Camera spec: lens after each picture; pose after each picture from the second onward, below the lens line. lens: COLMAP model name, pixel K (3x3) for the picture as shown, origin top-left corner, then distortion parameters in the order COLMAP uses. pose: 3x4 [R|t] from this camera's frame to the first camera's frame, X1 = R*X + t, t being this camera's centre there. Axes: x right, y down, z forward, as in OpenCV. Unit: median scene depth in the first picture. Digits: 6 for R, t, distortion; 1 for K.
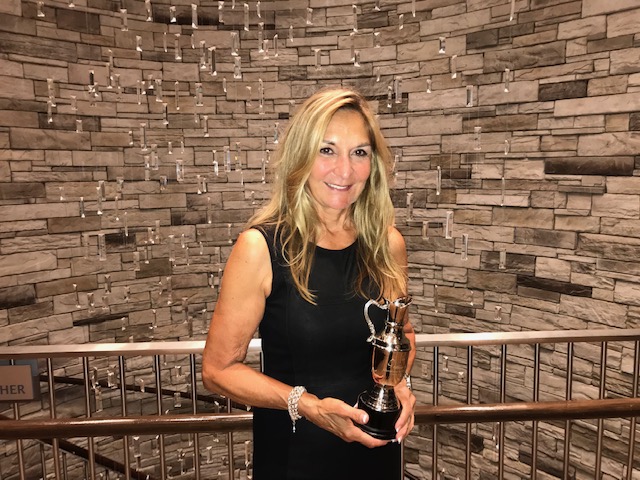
lens RADIAL K [[541.4, 0, 311.6], [0, 541.4, 233.6], [0, 0, 1]] dist [0.000416, 0.006730]
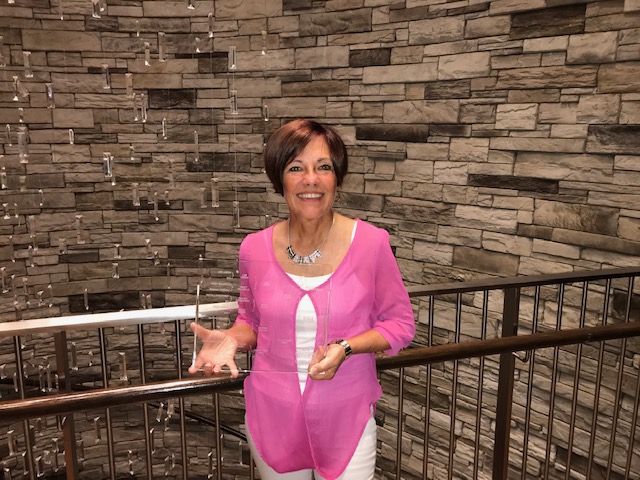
lens RADIAL K [[541.4, 0, 320.7], [0, 541.4, 238.7], [0, 0, 1]] dist [0.000416, 0.006730]
pose [[0.969420, -0.030066, 0.243559, 0.105631], [0.011571, 0.996963, 0.077016, -0.001570], [-0.245135, -0.071842, 0.966824, 0.002989]]
